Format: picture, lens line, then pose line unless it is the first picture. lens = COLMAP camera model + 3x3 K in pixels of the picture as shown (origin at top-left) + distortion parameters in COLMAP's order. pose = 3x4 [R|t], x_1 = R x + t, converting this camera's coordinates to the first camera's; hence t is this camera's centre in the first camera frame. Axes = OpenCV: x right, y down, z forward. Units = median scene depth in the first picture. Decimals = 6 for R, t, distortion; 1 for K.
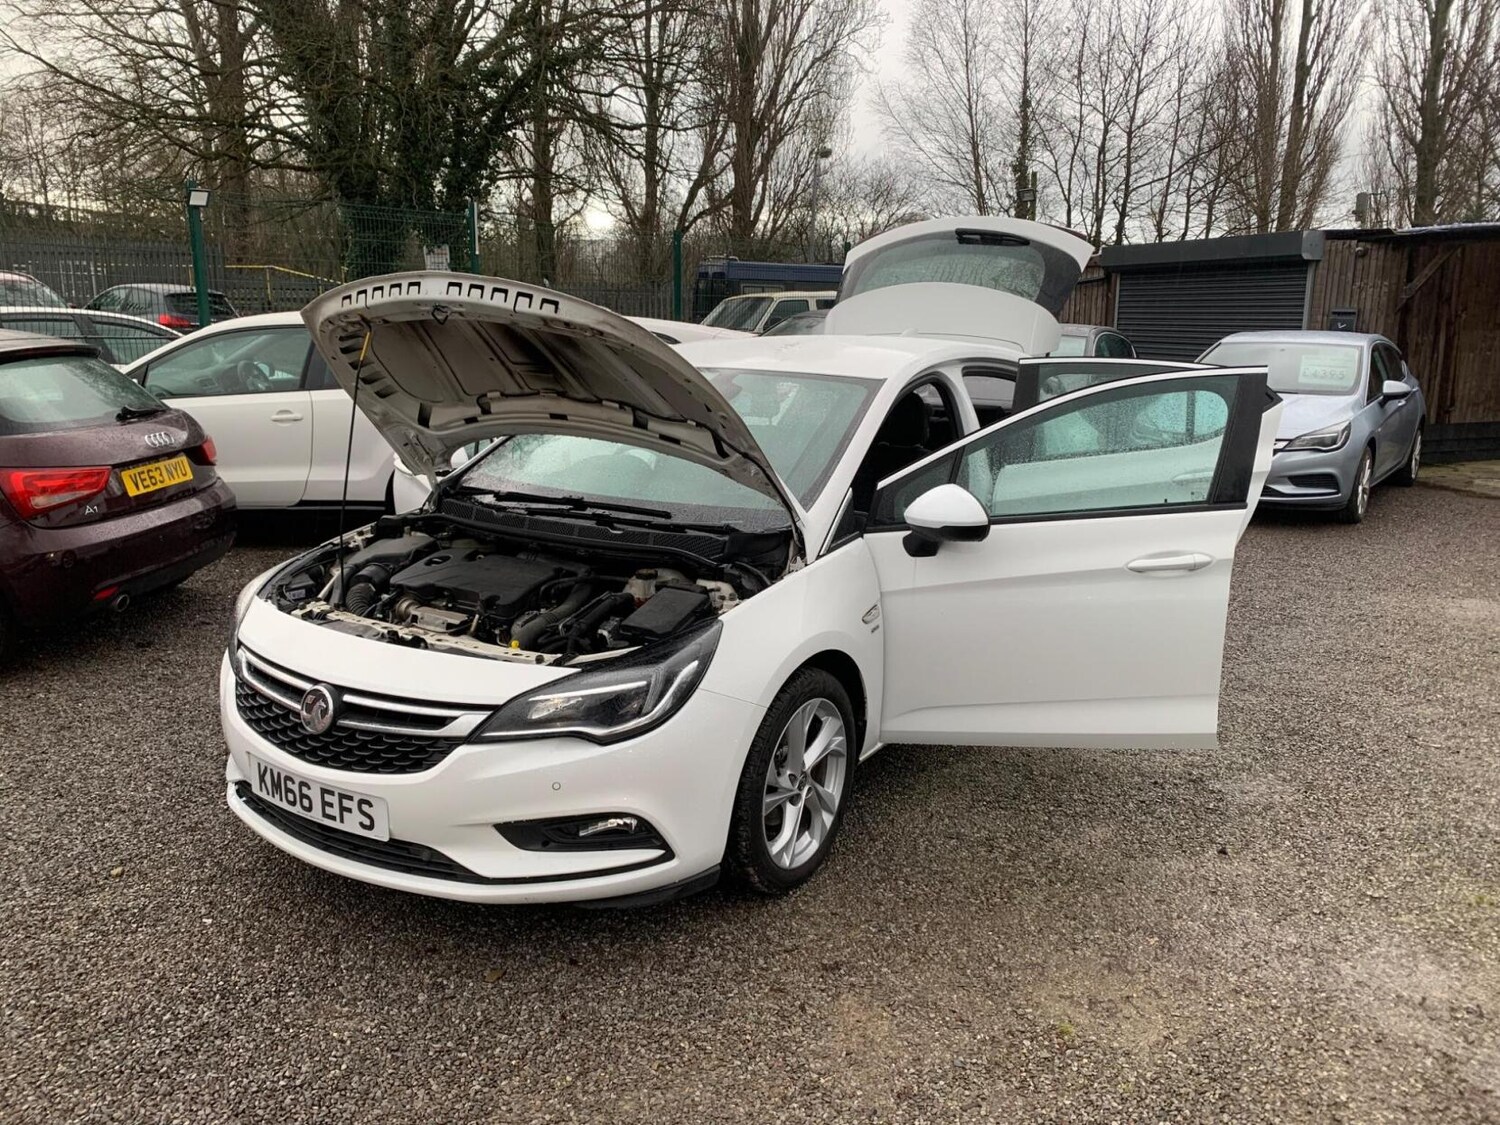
lens RADIAL K [[1144.6, 0, 762.1], [0, 1144.6, 564.0], [0, 0, 1]] dist [0.009186, -0.006225]
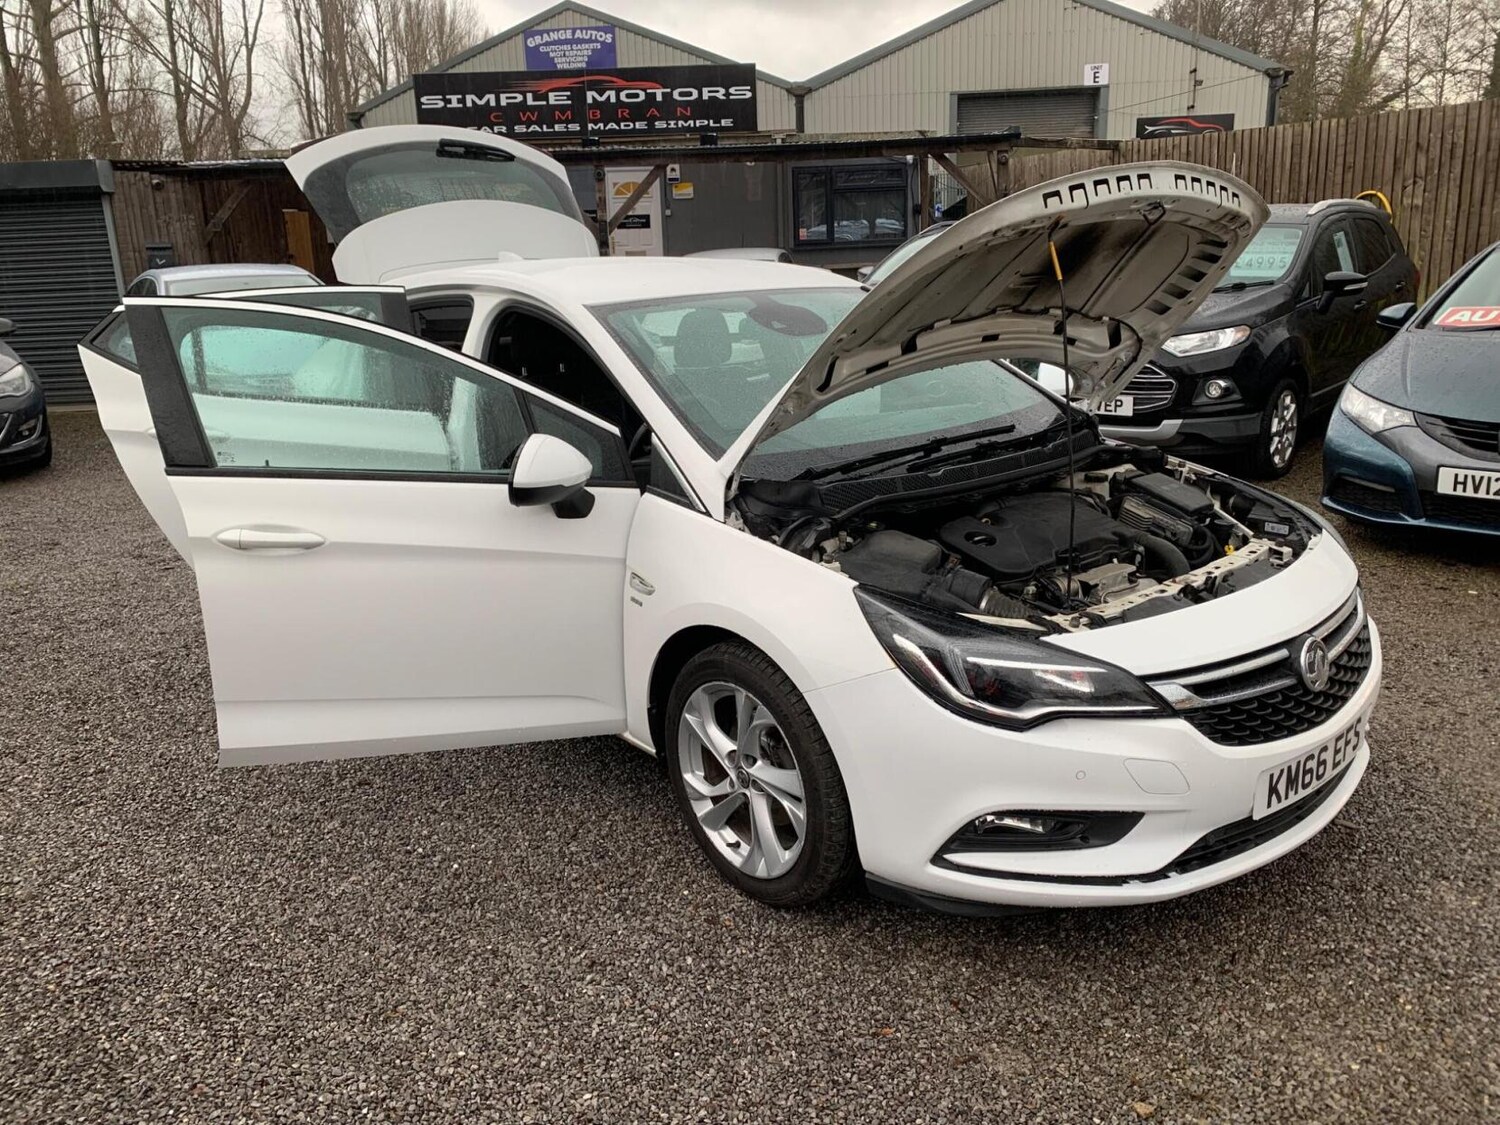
lens RADIAL K [[1144.6, 0, 740.9], [0, 1144.6, 555.1], [0, 0, 1]] dist [0.009186, -0.006225]
pose [[0.311283, -0.275631, 0.909467, -1.099947], [0.241374, 0.948561, 0.204865, -0.201482], [-0.919152, 0.155751, 0.361802, 0.906392]]
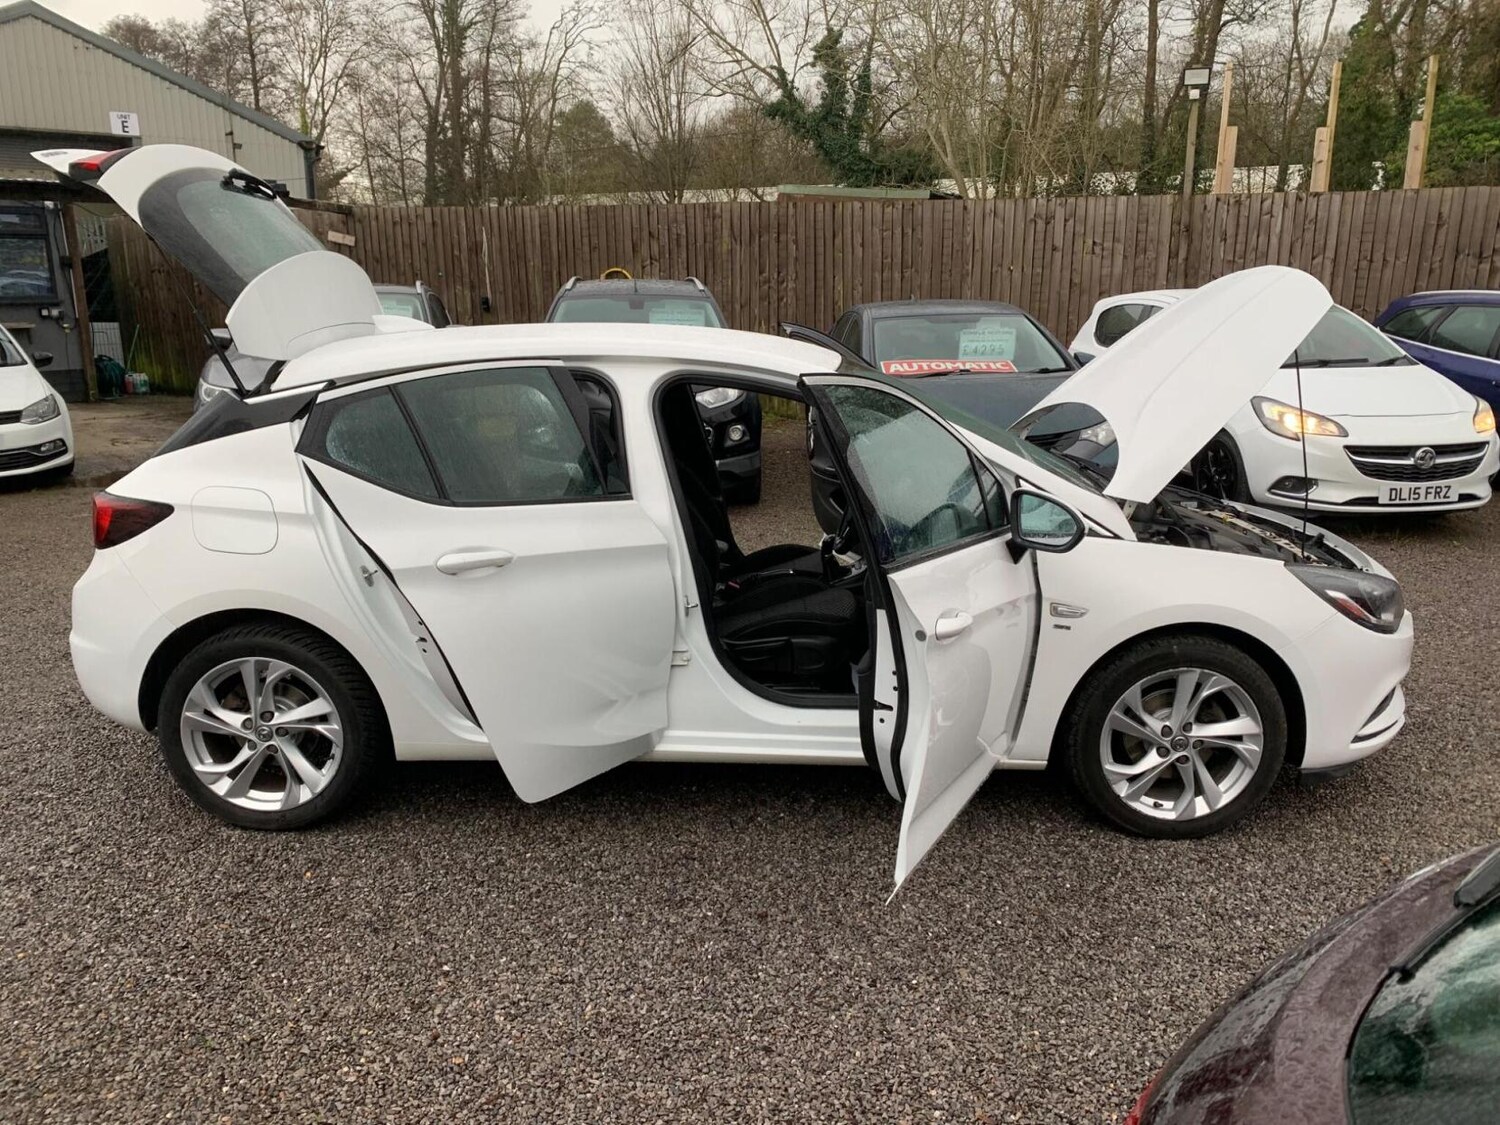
lens RADIAL K [[1144.6, 0, 769.0], [0, 1144.6, 563.4], [0, 0, 1]] dist [0.009186, -0.006225]
pose [[-0.525329, -0.214731, 0.823359, -1.007307], [0.179125, 0.918042, 0.353712, -0.442575], [-0.831831, 0.333300, -0.443811, 1.895595]]
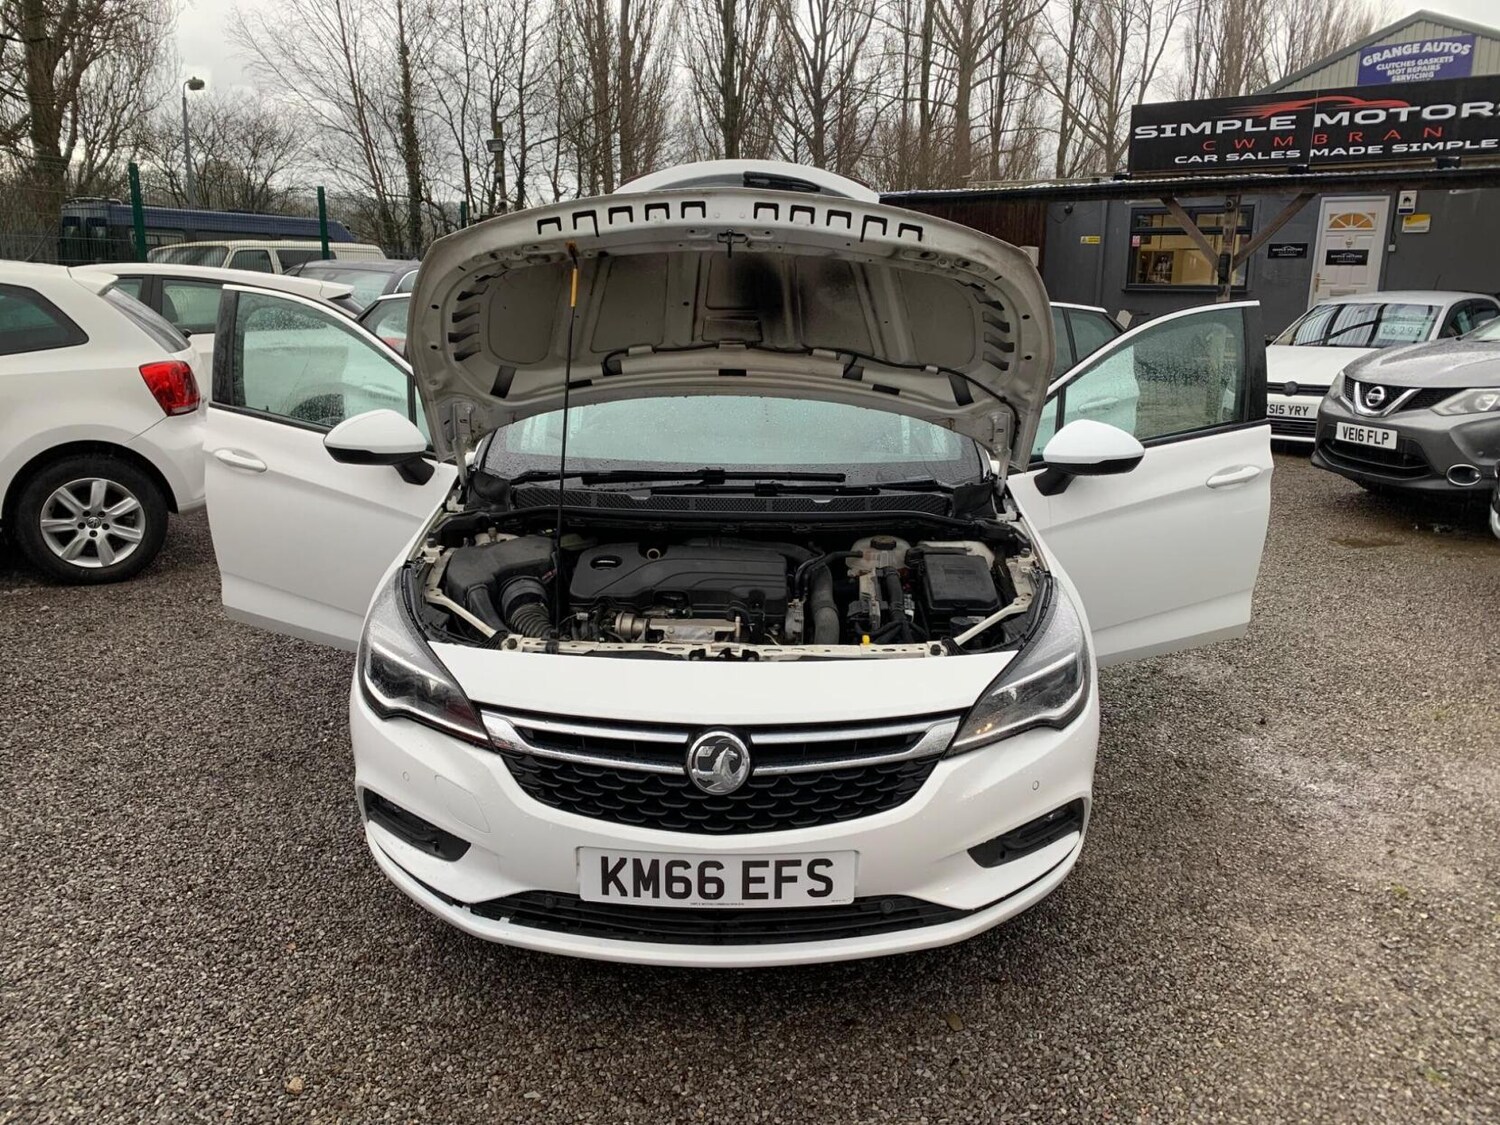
lens RADIAL K [[1144.6, 0, 756.2], [0, 1144.6, 555.2], [0, 0, 1]] dist [0.009186, -0.006225]
pose [[0.849492, -0.127481, 0.511969, -0.623507], [0.113809, 0.991801, 0.058121, -0.043704], [-0.515181, 0.008893, 0.857035, 0.282367]]
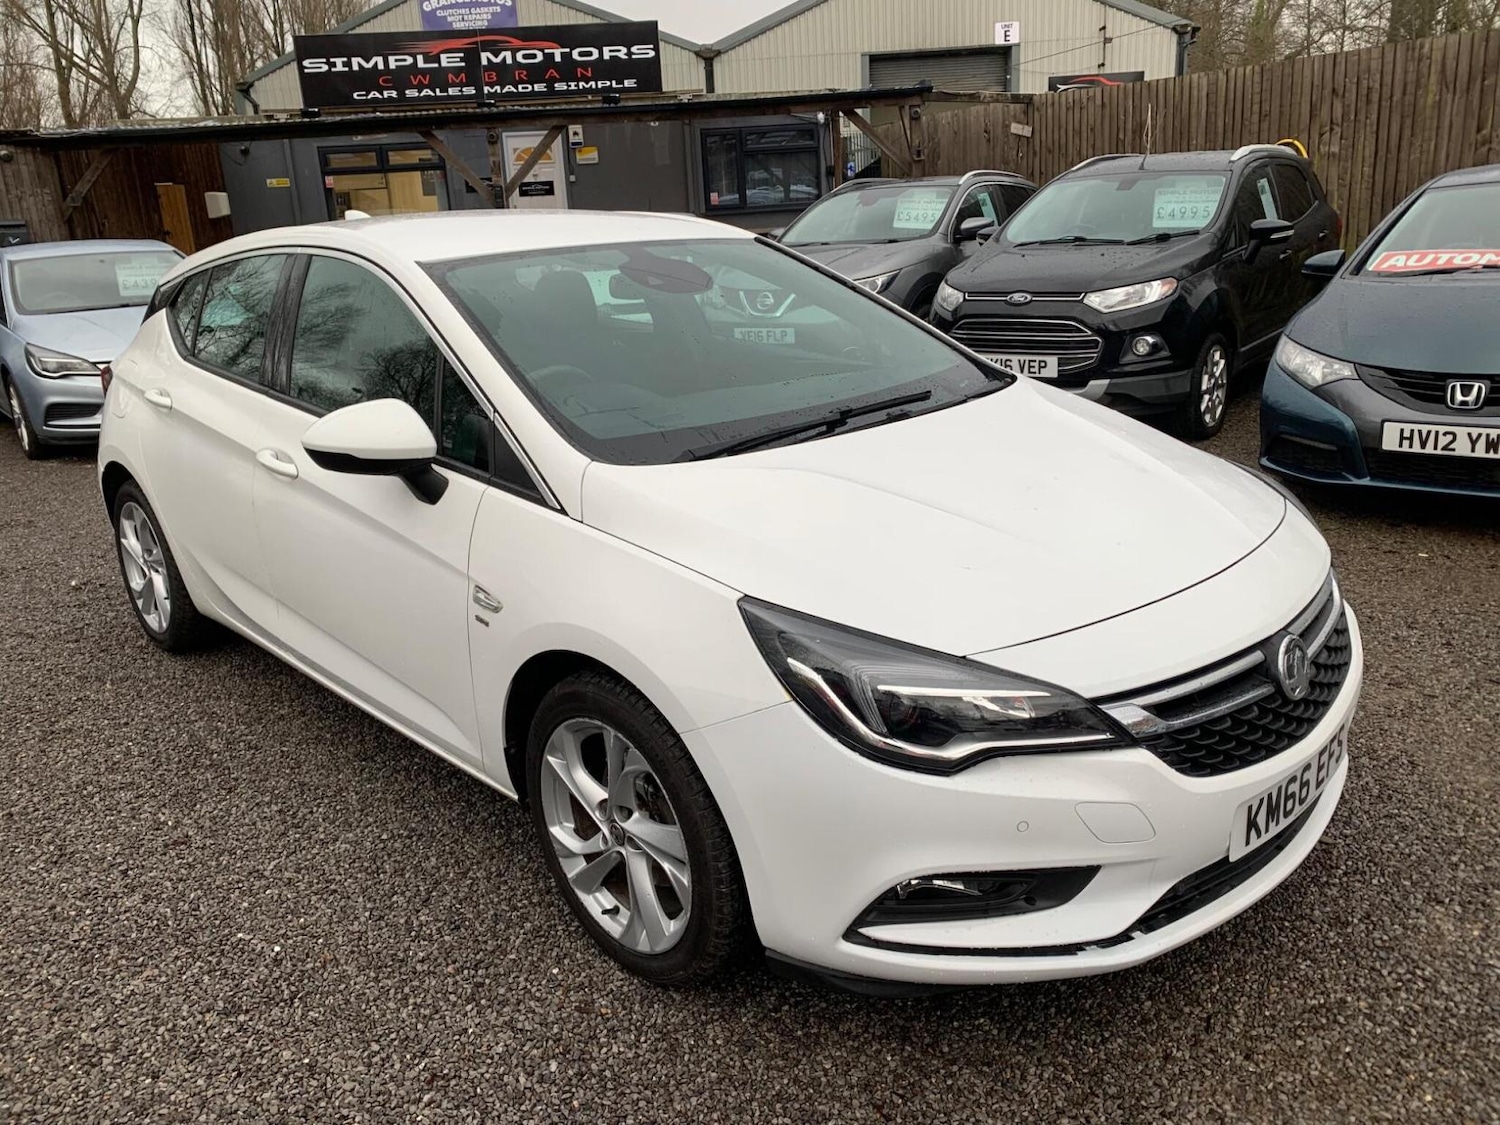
lens RADIAL K [[1144.6, 0, 741.9], [0, 1144.6, 554.5], [0, 0, 1]] dist [0.009186, -0.006225]
pose [[0.244491, -0.307443, 0.919621, -0.951576], [0.263863, 0.933709, 0.242002, -0.178136], [-0.933060, 0.183487, 0.309406, 0.919464]]
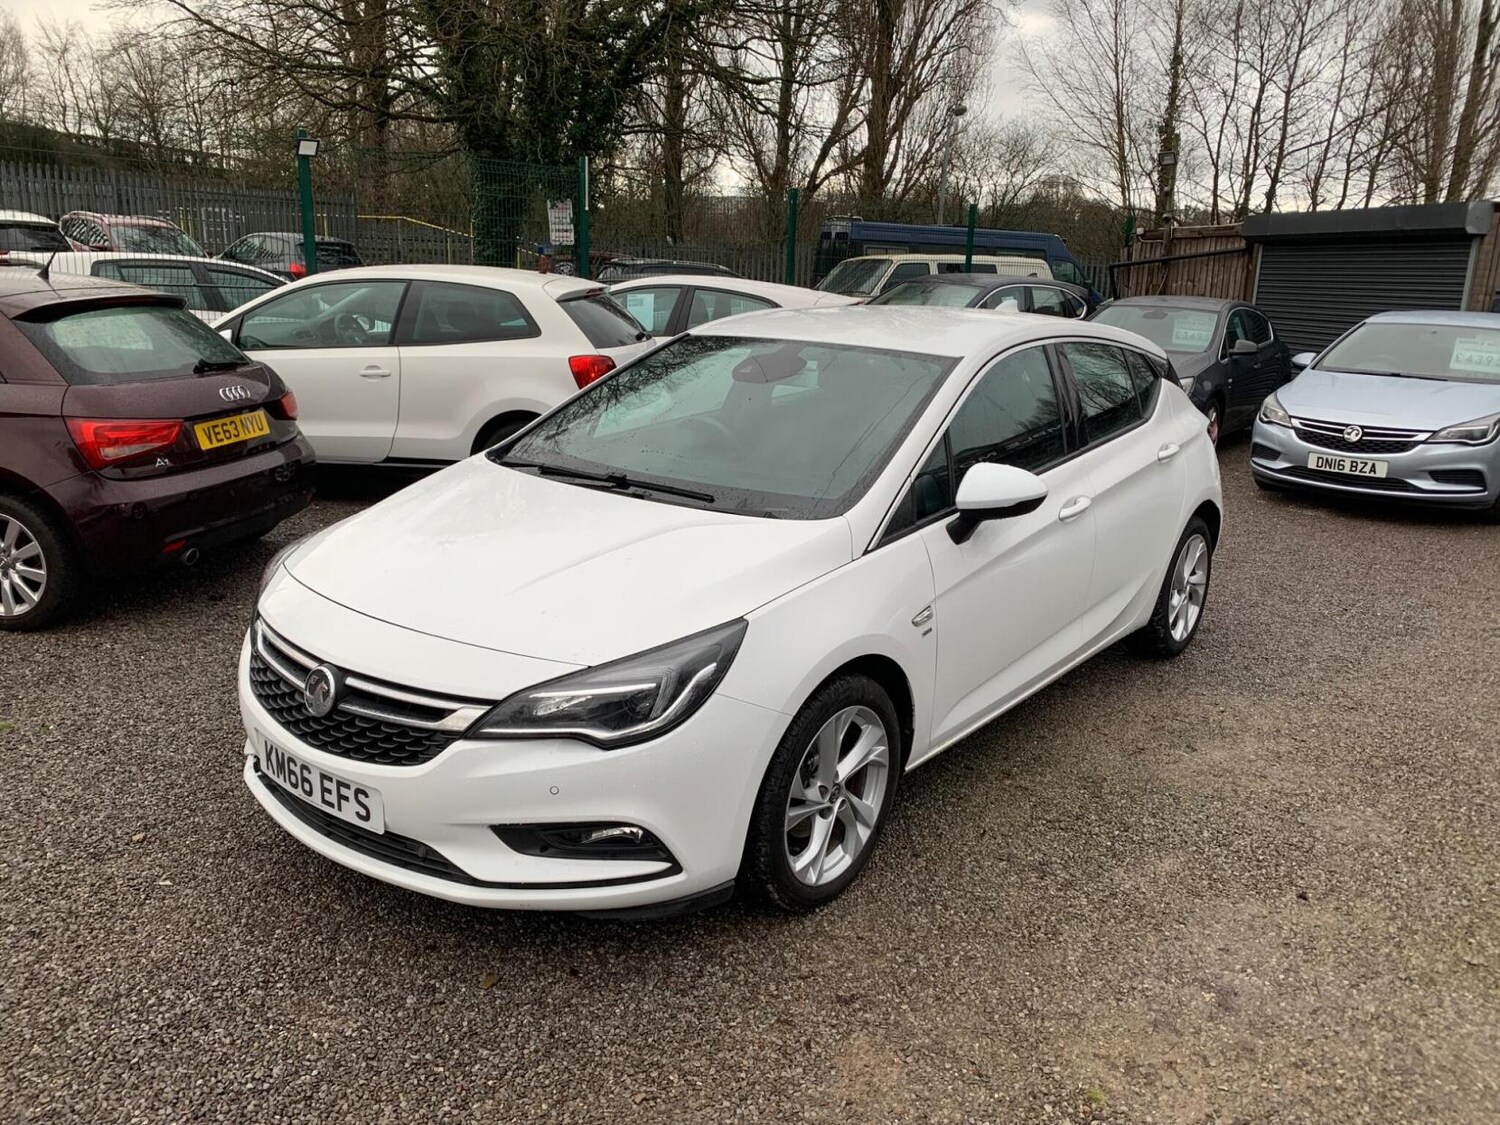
lens RADIAL K [[1144.6, 0, 778.0], [0, 1144.6, 580.0], [0, 0, 1]] dist [0.009186, -0.006225]
pose [[0.994936, 0.048542, -0.088016, 0.059383], [-0.044535, 0.997905, 0.046938, -0.022925], [0.090110, -0.042781, 0.995013, 0.075934]]
